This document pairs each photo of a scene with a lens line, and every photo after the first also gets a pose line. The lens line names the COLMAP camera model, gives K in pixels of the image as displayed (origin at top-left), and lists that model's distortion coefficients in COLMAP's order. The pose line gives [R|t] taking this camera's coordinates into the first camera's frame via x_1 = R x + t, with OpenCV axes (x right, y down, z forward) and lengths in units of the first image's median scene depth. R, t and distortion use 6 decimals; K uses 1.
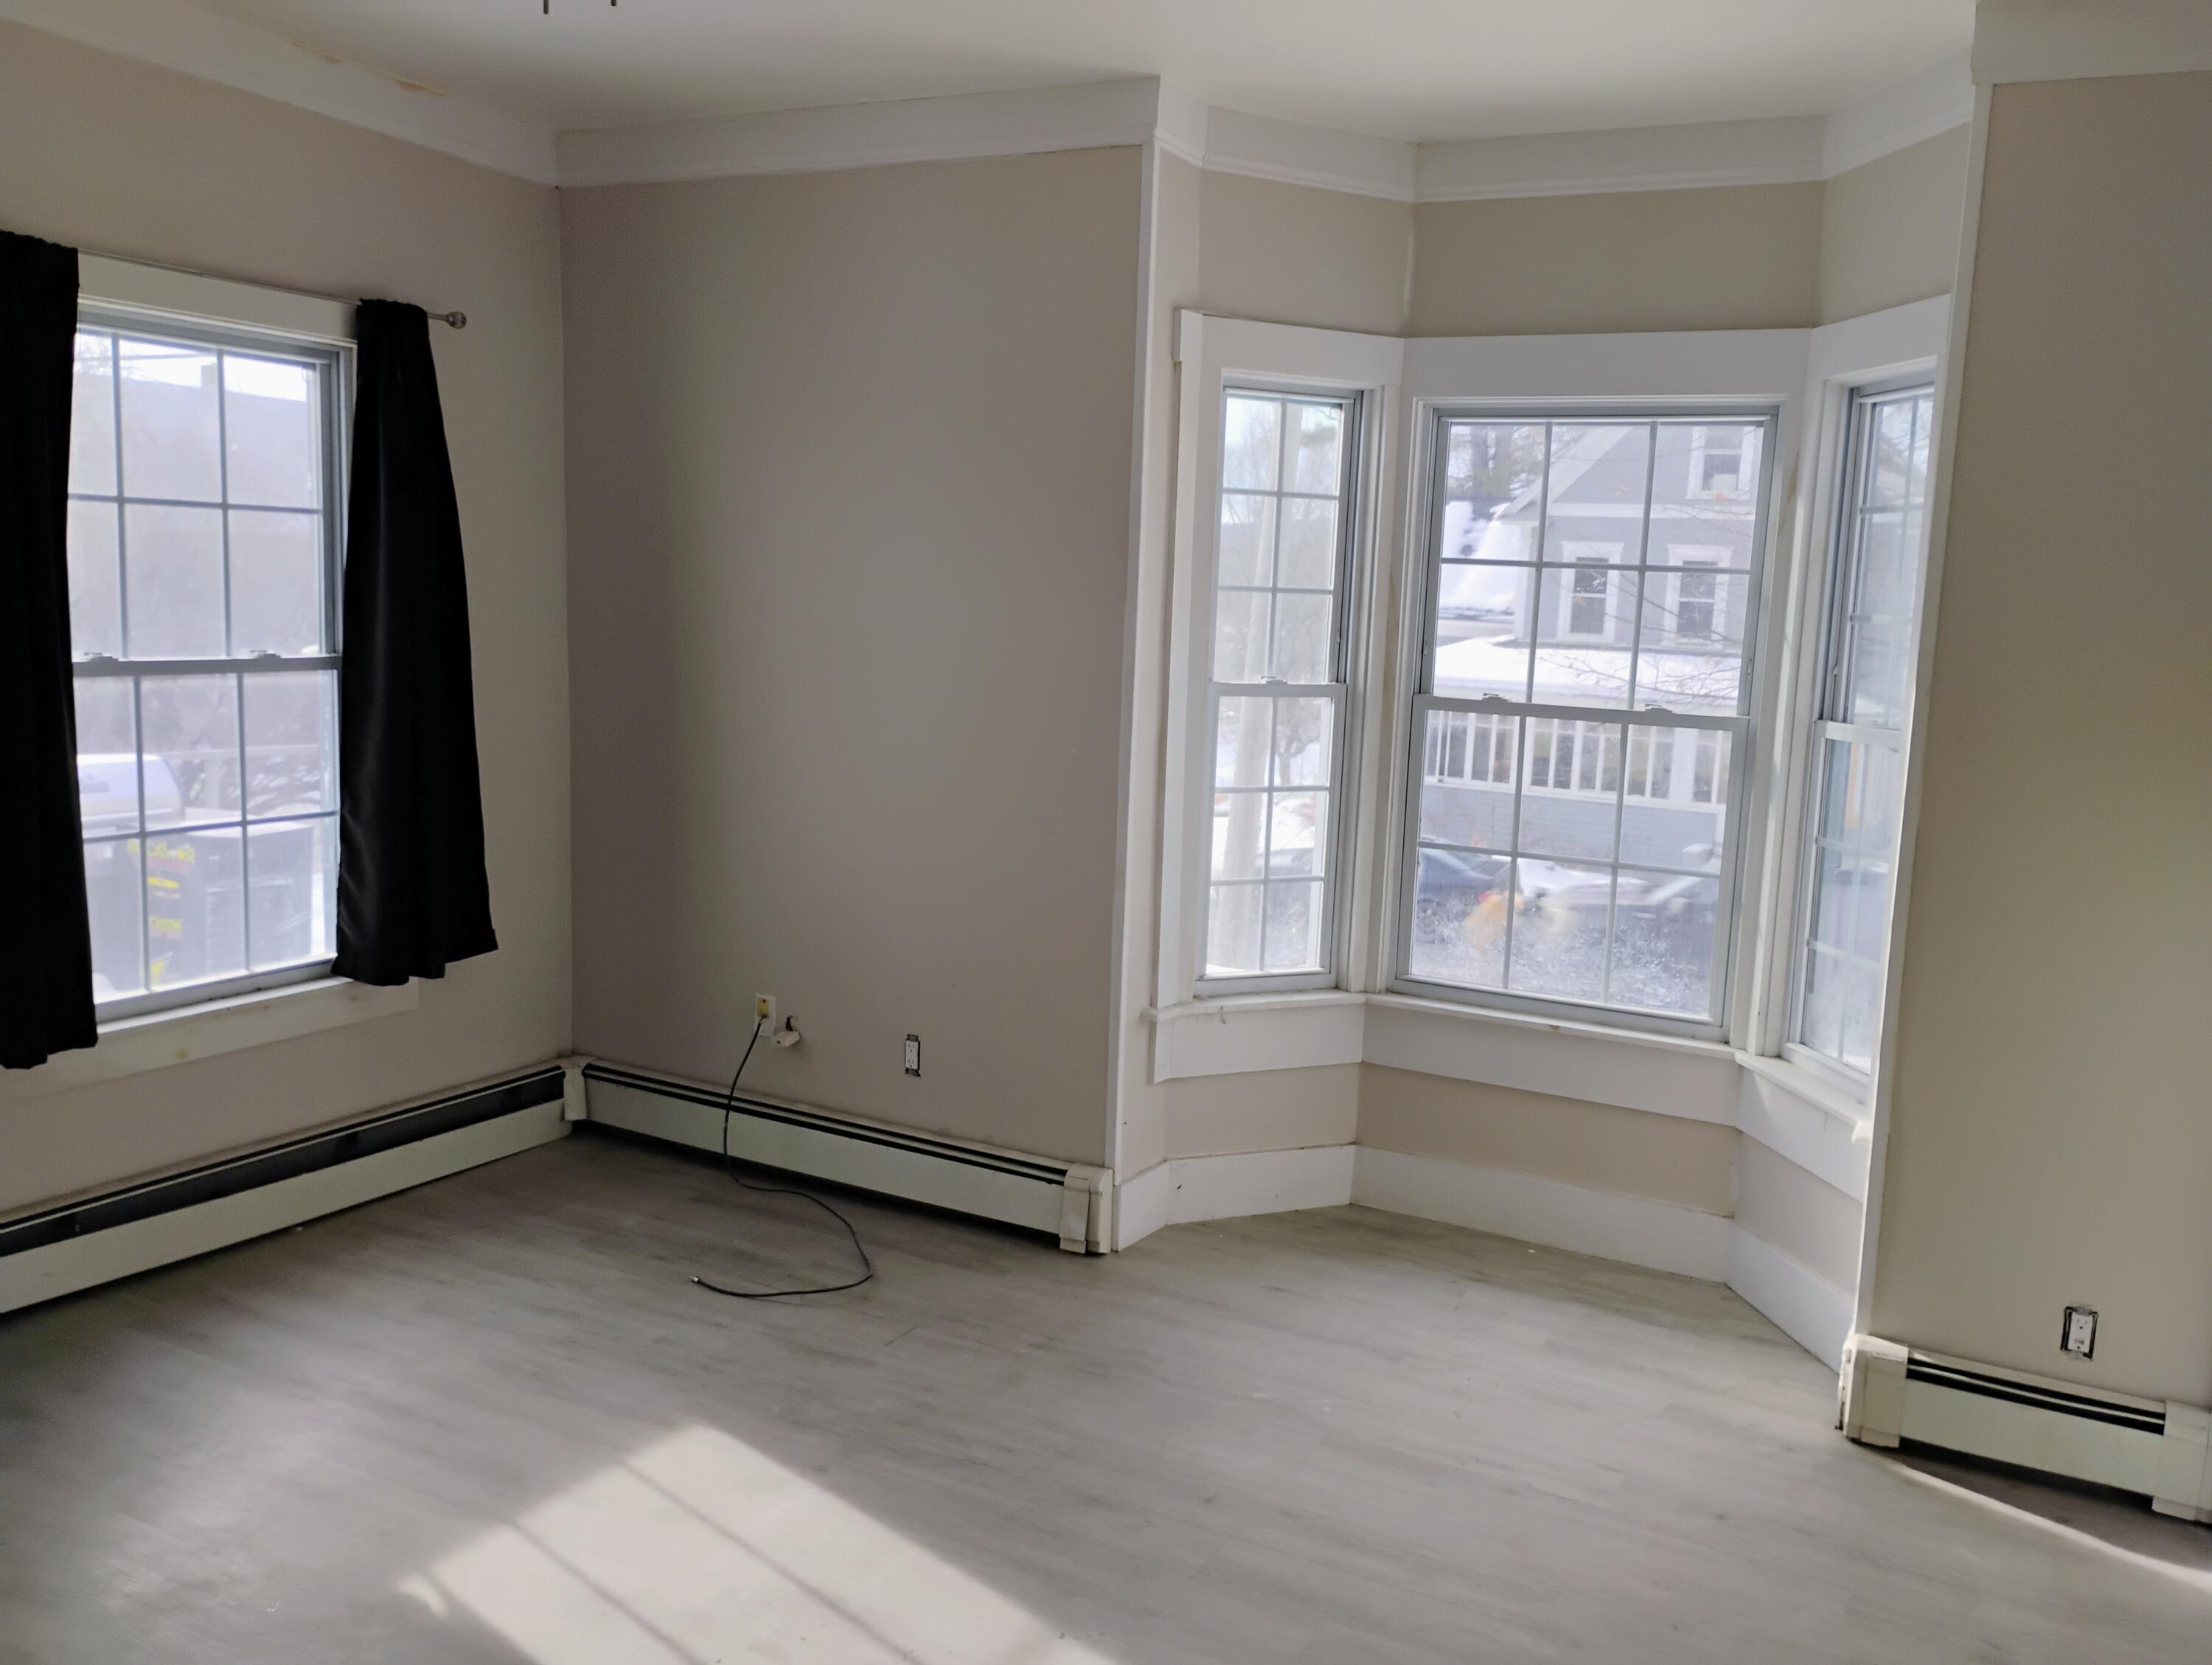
lens RADIAL K [[1828.8, 0, 1119.7], [0, 1828.8, 828.1], [0, 0, 1]] dist [0.064480, -0.080647]
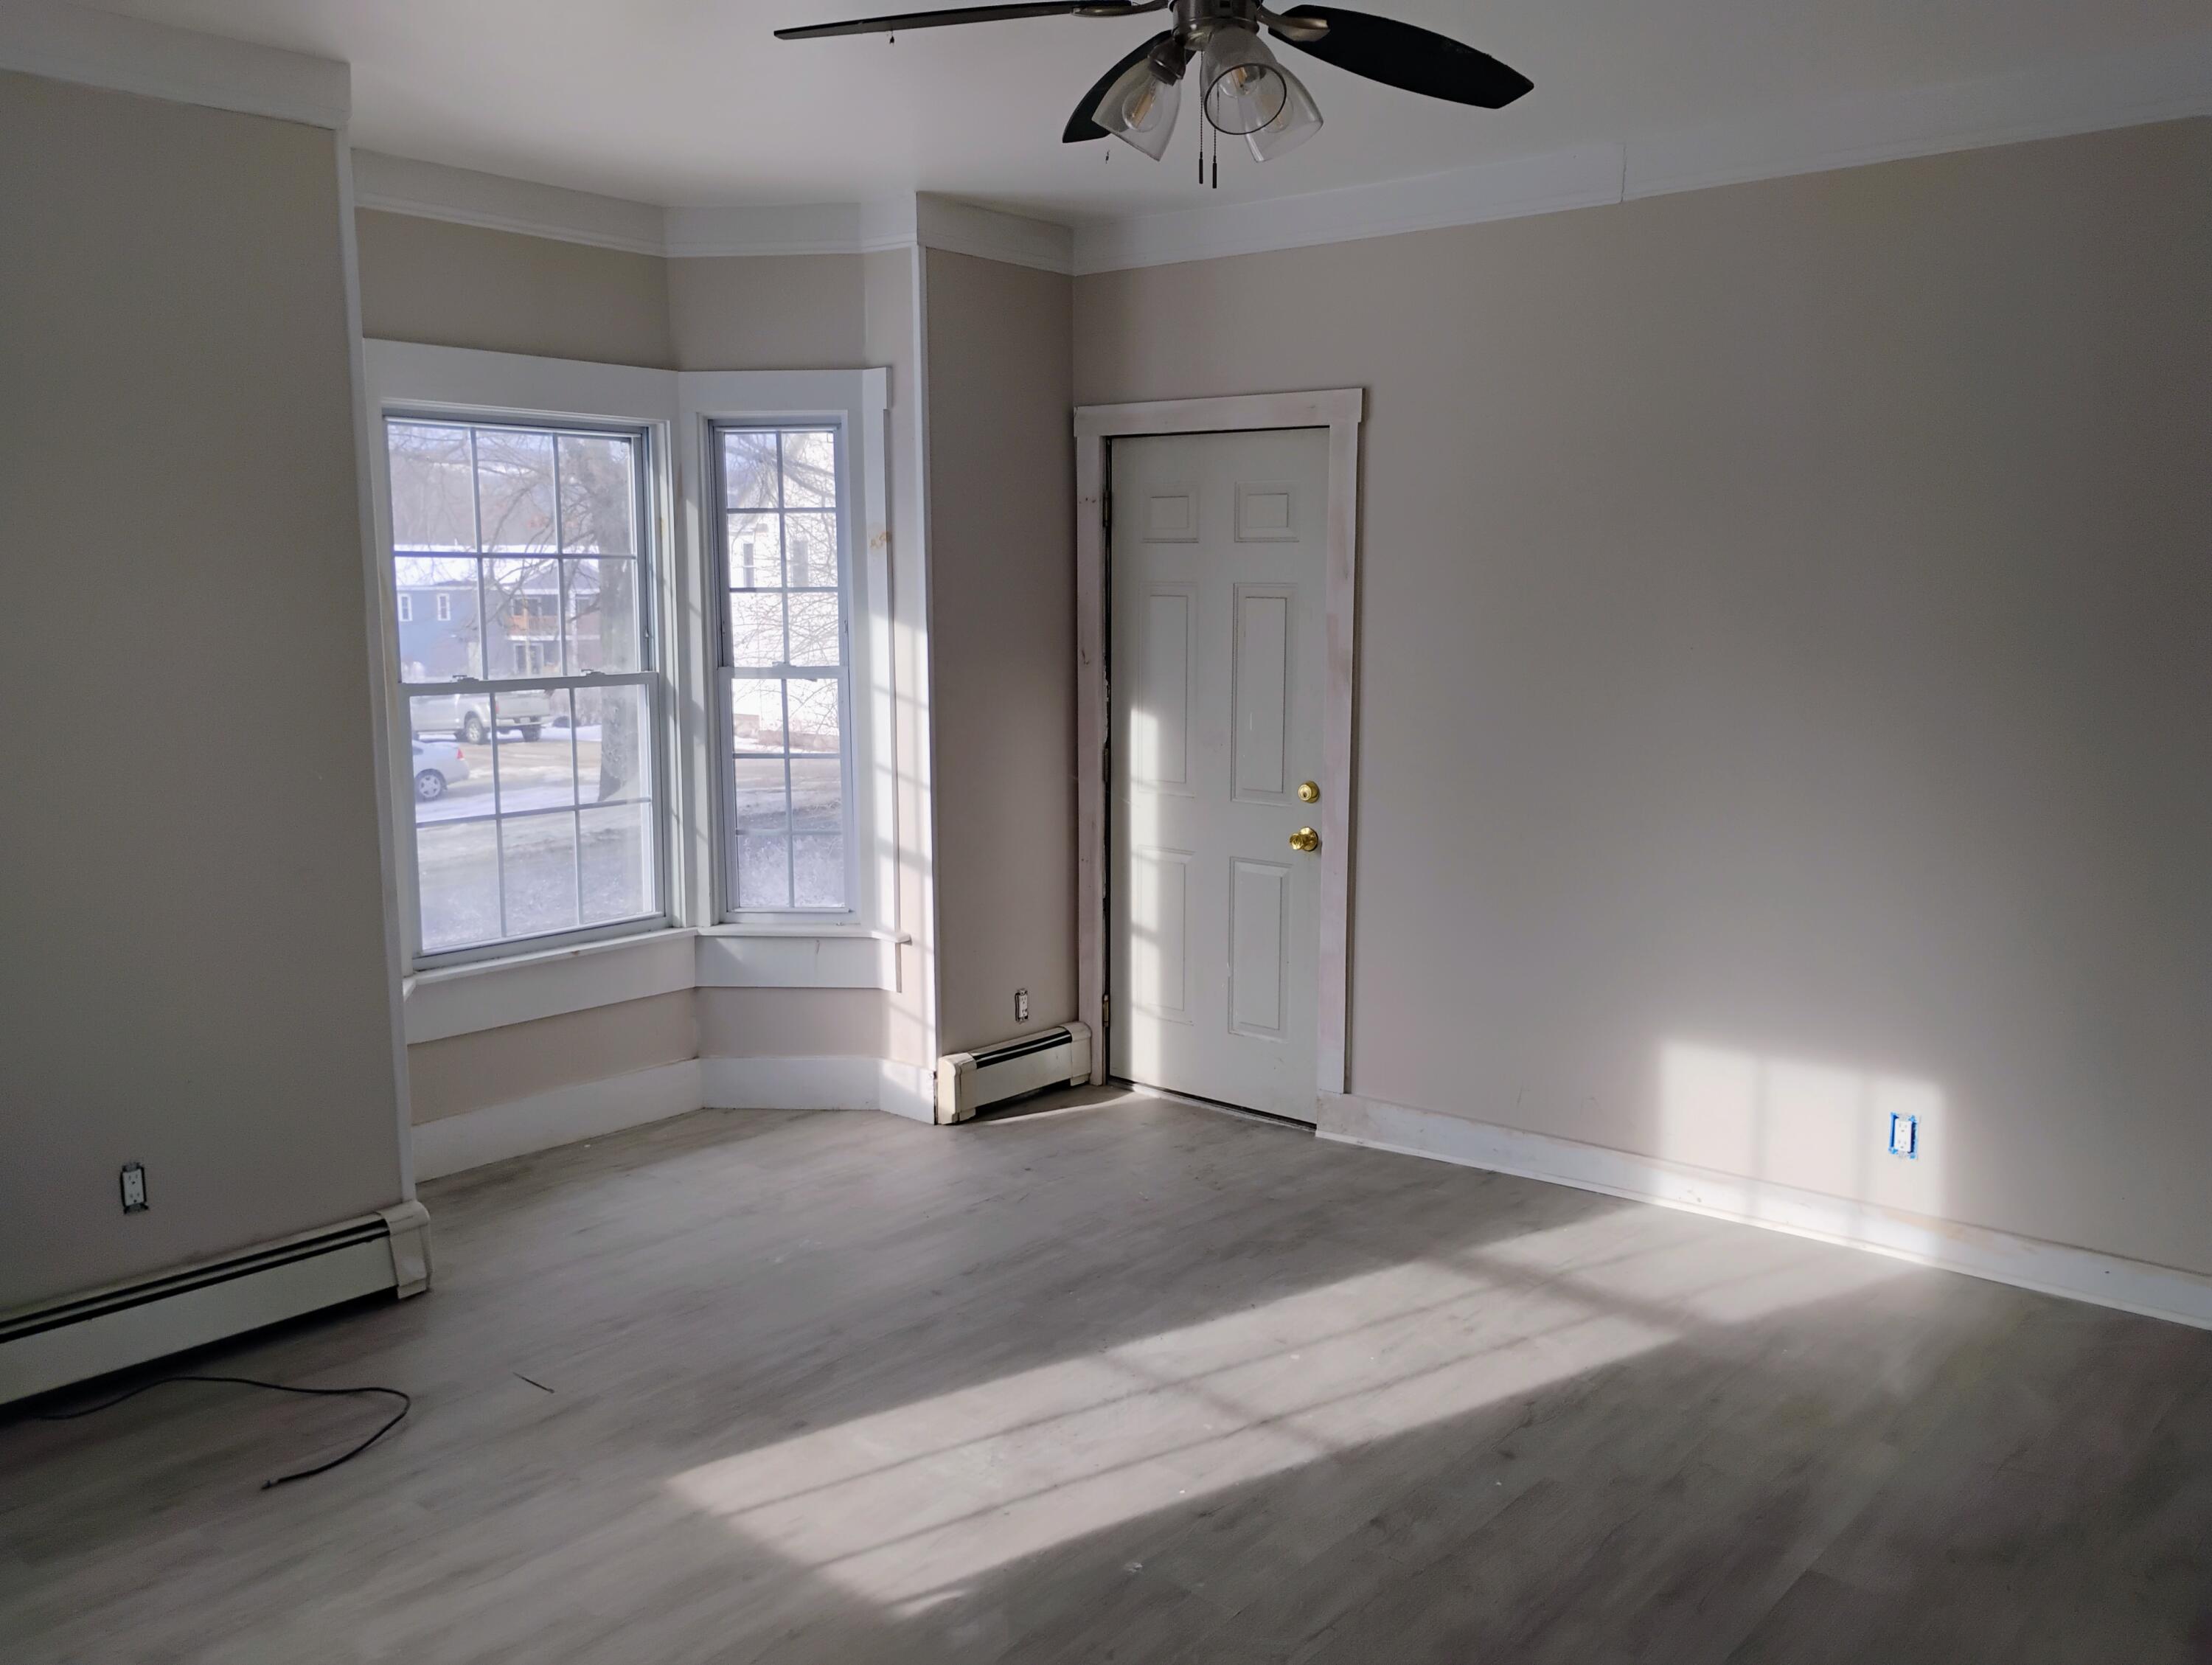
lens RADIAL K [[1828.8, 0, 1119.7], [0, 1828.8, 828.1], [0, 0, 1]] dist [0.064480, -0.080647]
pose [[0.226441, -0.178751, 0.957482, -0.870206], [0.141579, 0.978617, 0.149214, -0.103872], [-0.963680, 0.101771, 0.246906, 0.410300]]
